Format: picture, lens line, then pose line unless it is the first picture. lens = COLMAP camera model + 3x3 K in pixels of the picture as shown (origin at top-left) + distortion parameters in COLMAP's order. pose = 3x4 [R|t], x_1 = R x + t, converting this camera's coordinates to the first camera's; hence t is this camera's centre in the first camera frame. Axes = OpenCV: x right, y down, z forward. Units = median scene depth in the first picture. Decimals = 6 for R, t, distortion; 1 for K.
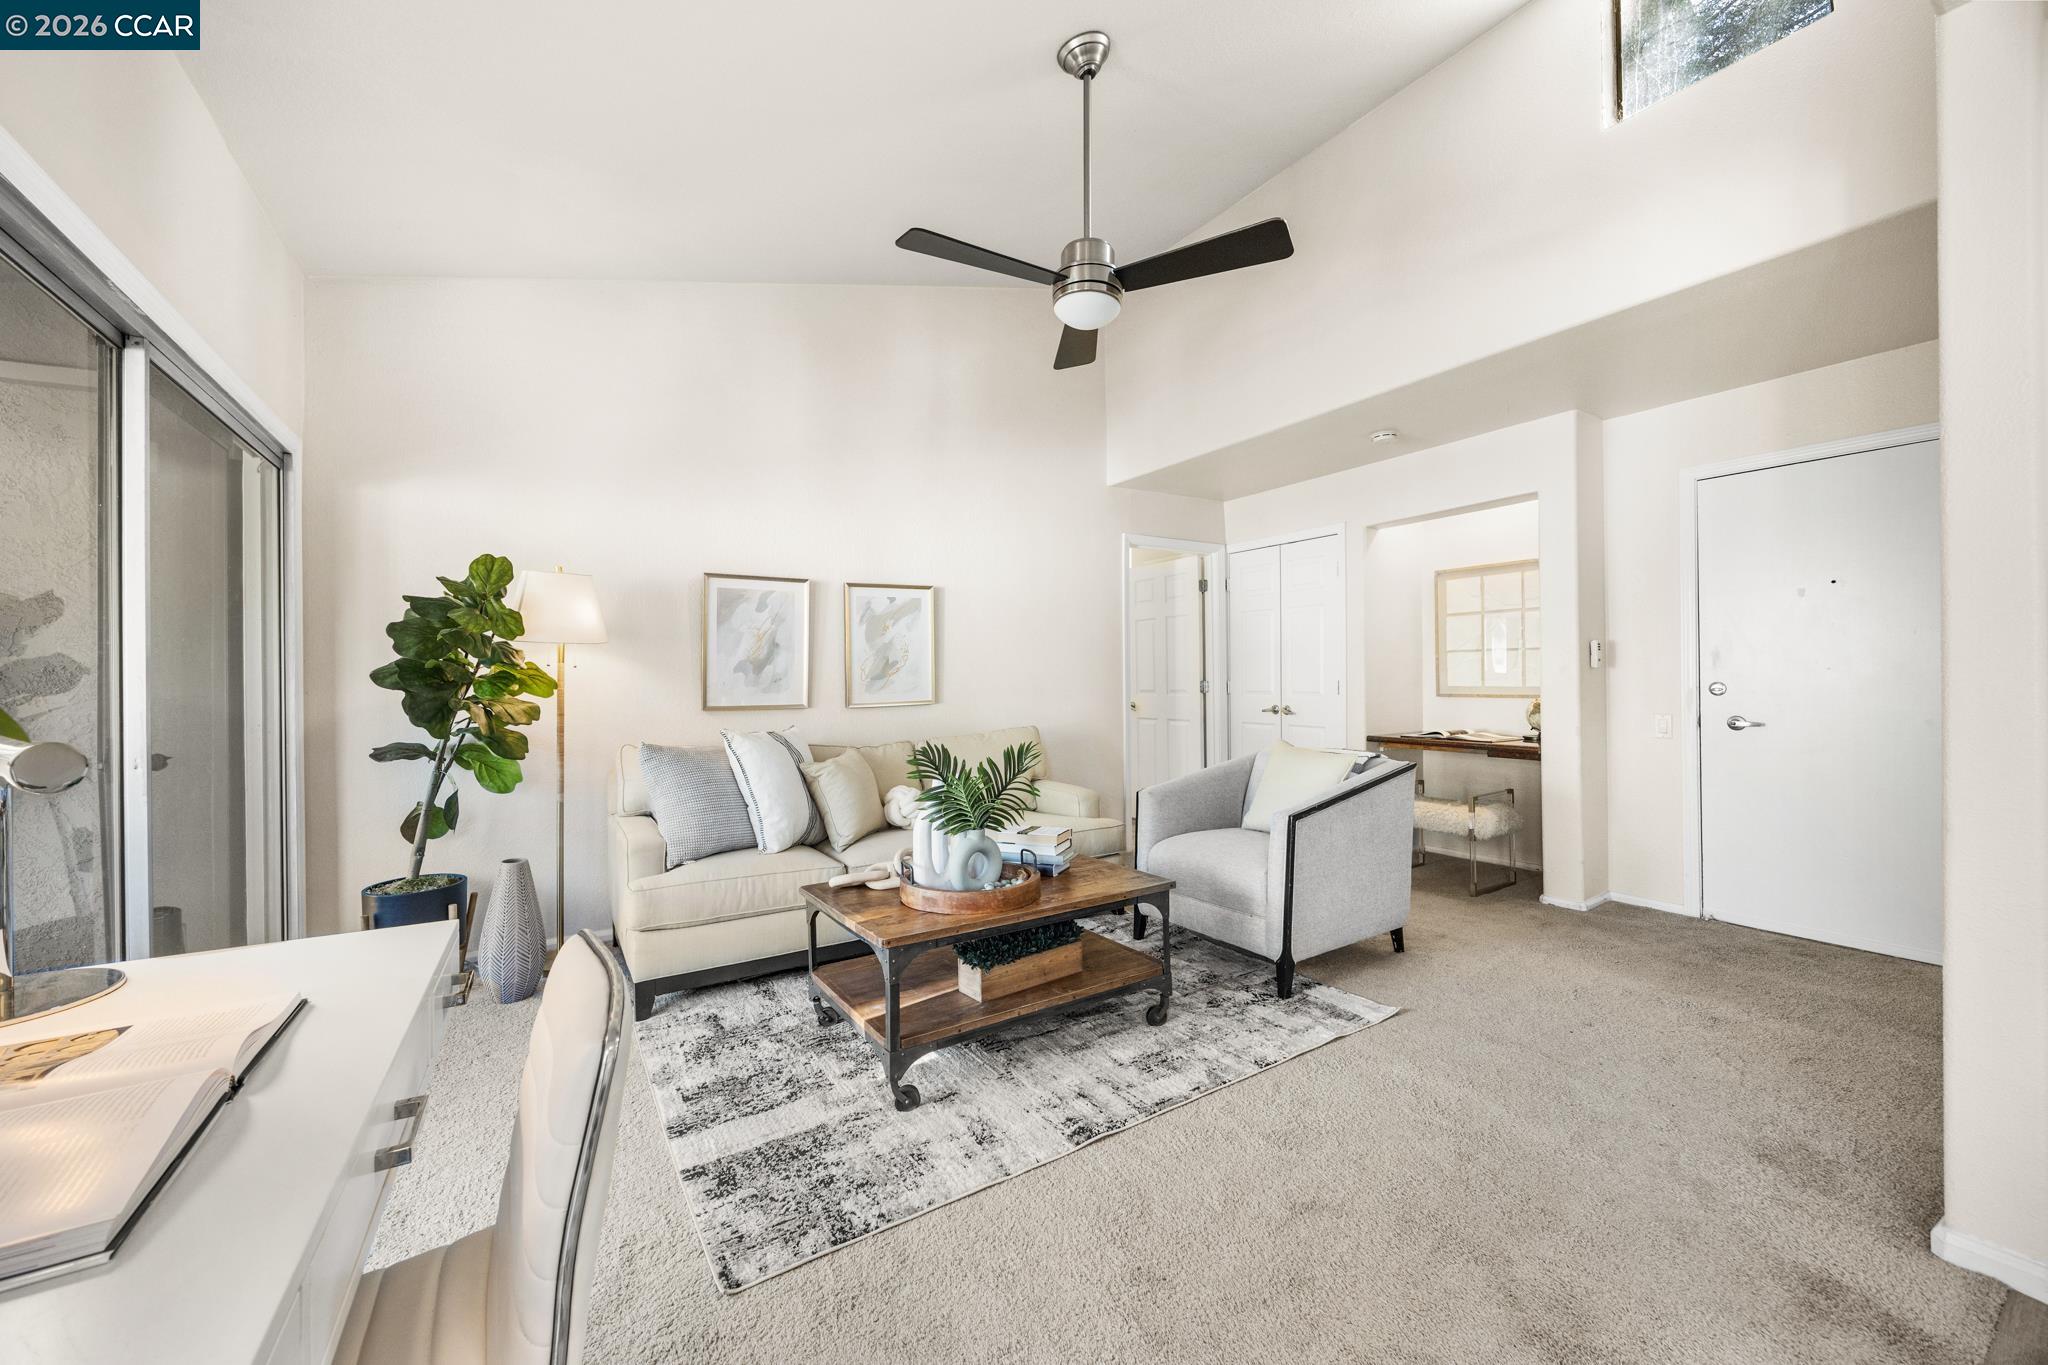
lens RADIAL K [[777.3, 0, 1021.9], [0, 777.3, 678.2], [0, 0, 1]] dist [-0.002511, -0.000099]
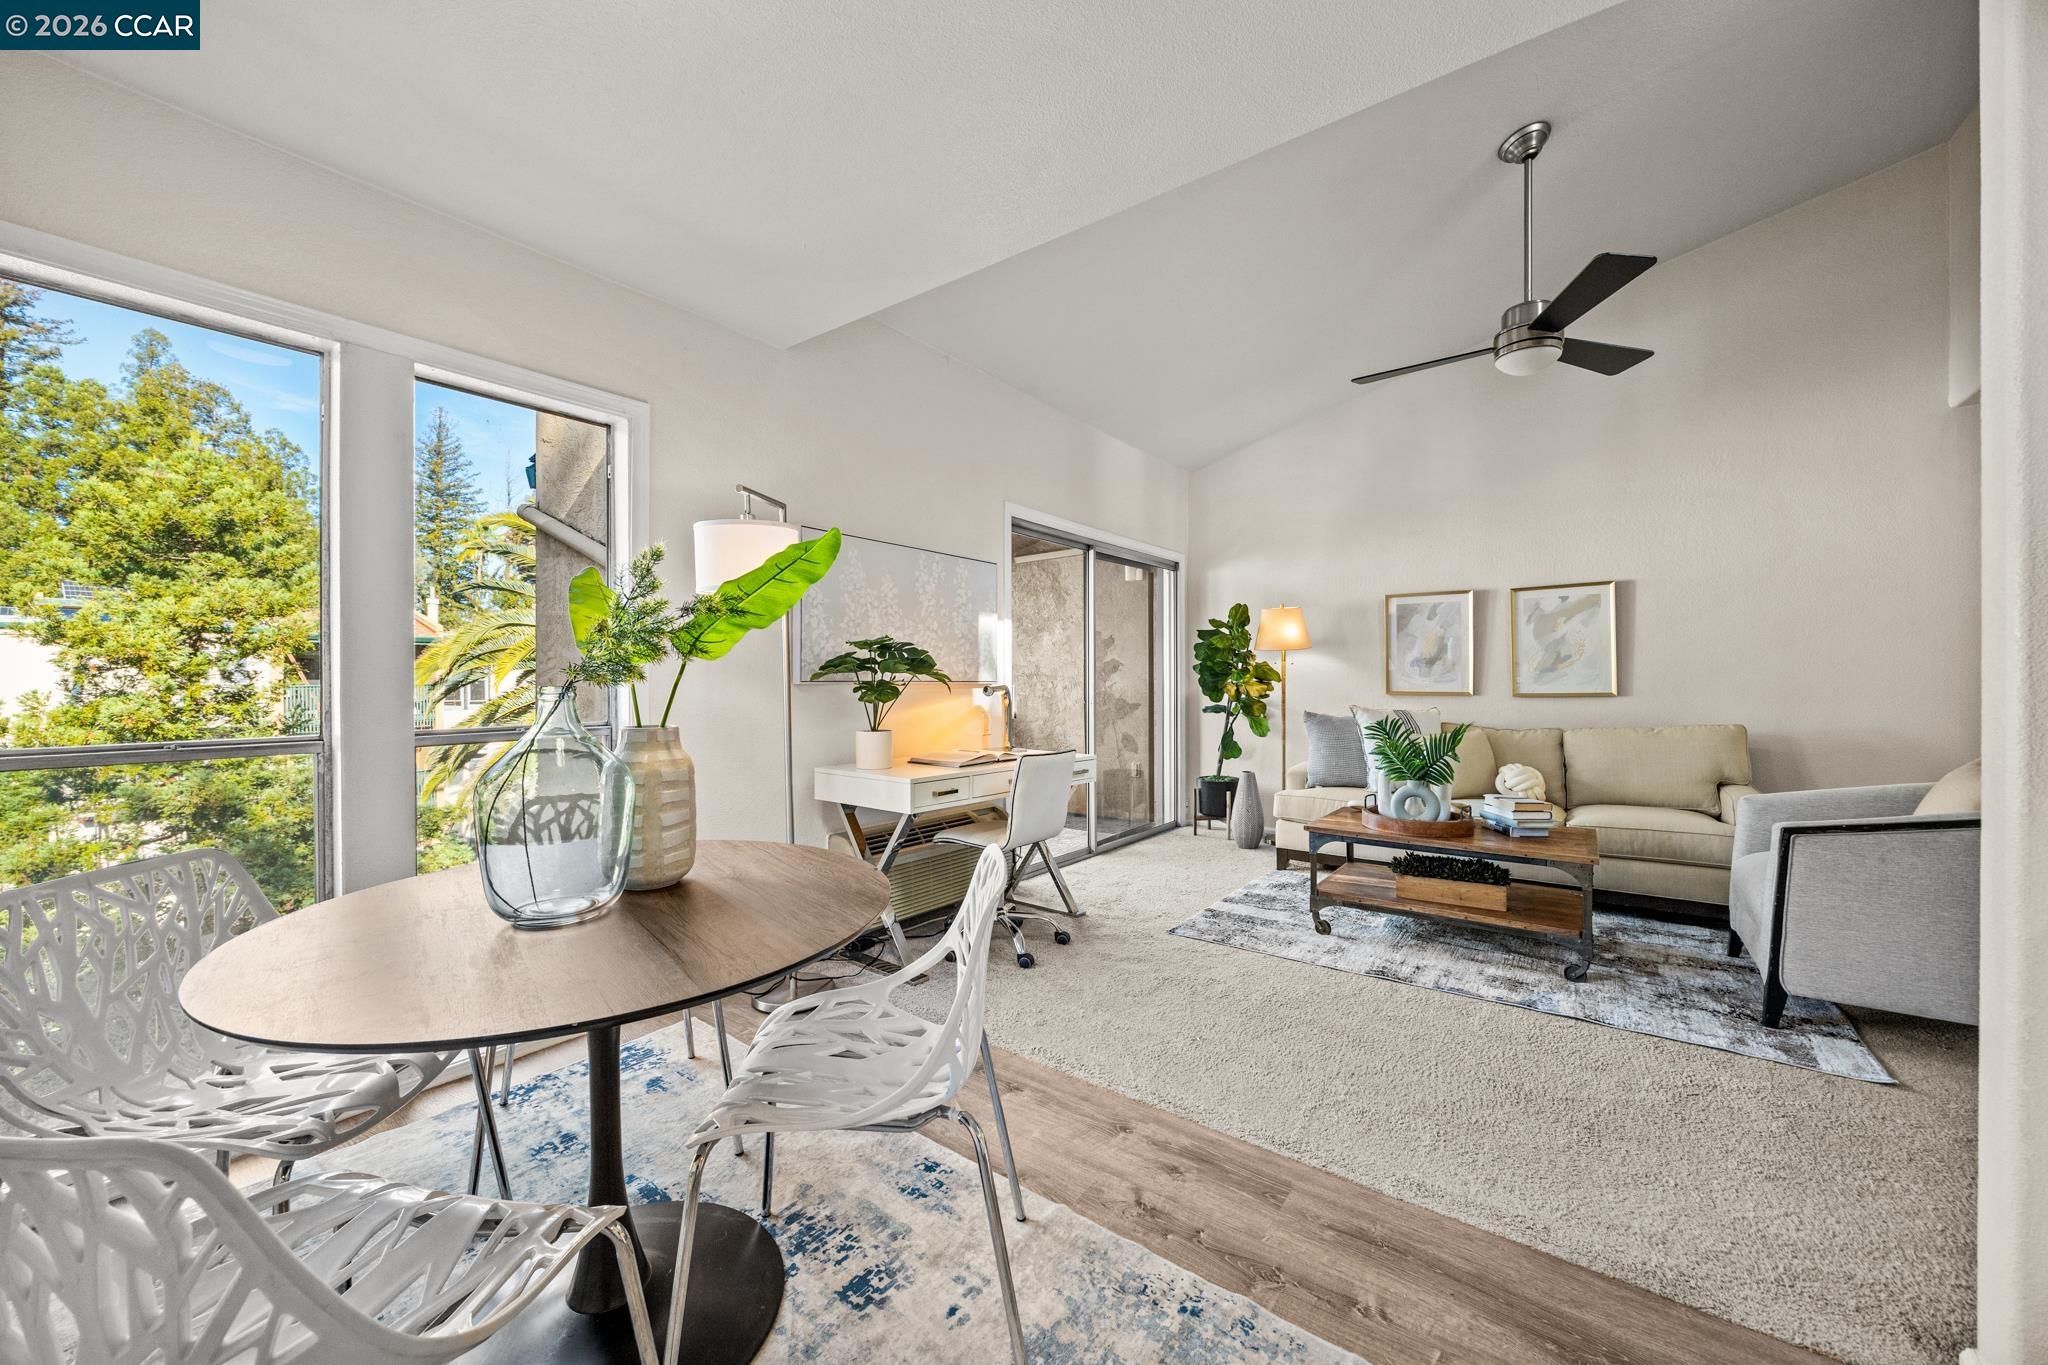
lens RADIAL K [[770.8, 0, 1024.8], [0, 770.8, 677.9], [0, 0, 1]] dist [-0.003106, -0.000106]
pose [[0.355801, 0.011064, -0.934496, 0.828910], [-0.000119, 0.999930, 0.011793, -0.004735], [0.934562, -0.004085, 0.355778, -0.121549]]
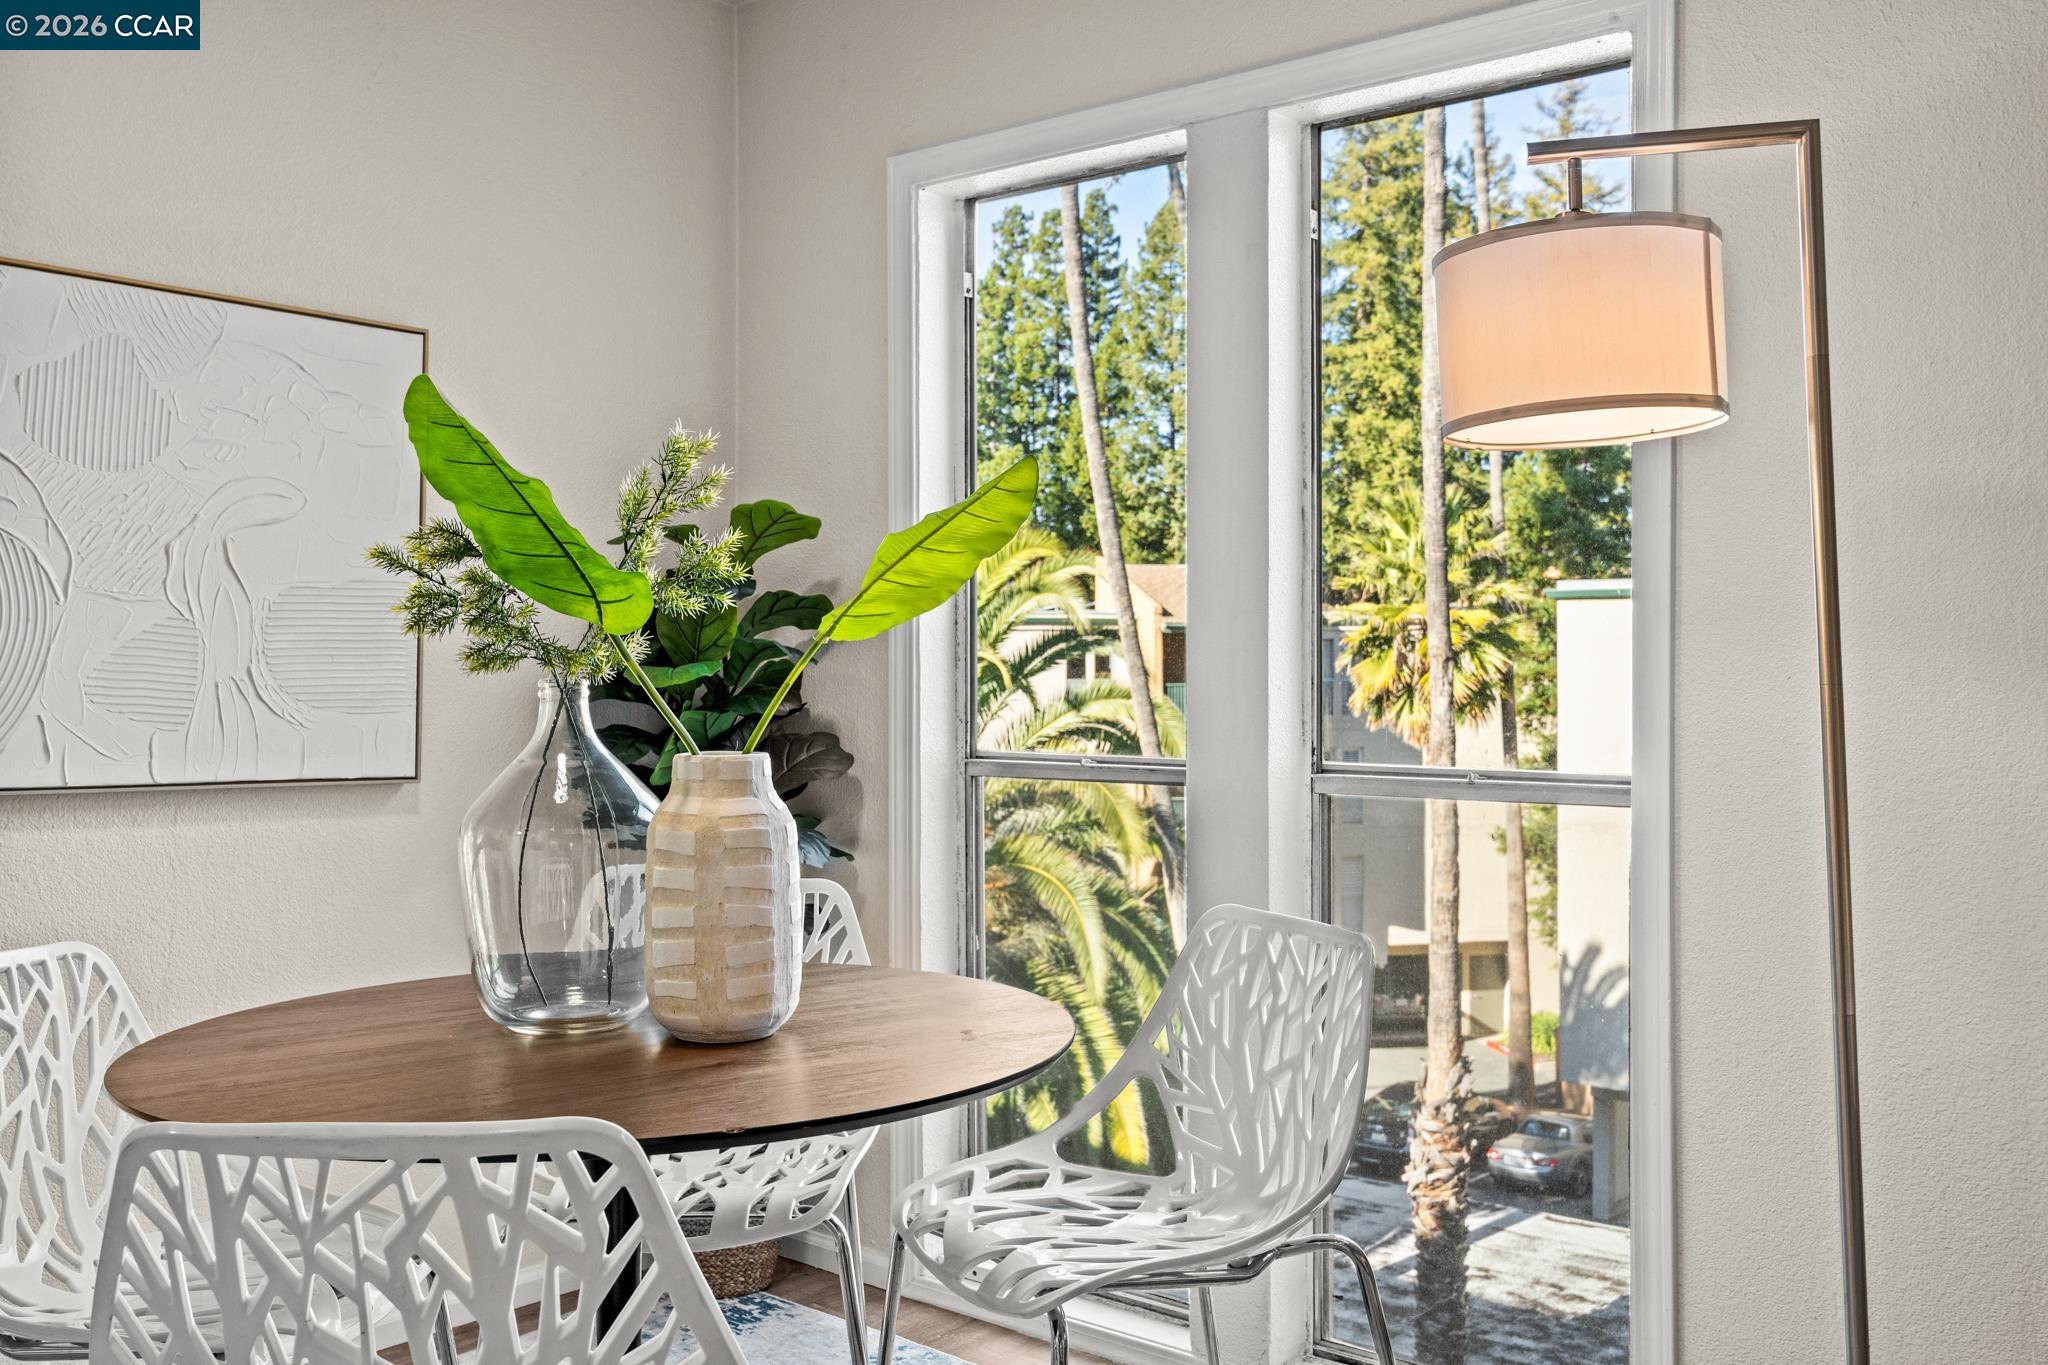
lens RADIAL K [[1924.2, 0, 1047.3], [0, 1924.2, 659.3], [0, 0, 1]] dist [-0.002052, 0.000421]
pose [[-0.954019, 0.007565, -0.299650, 0.361899], [0.009331, 0.999946, -0.004464, 0.003197], [0.299600, -0.007055, -0.954039, 0.544782]]
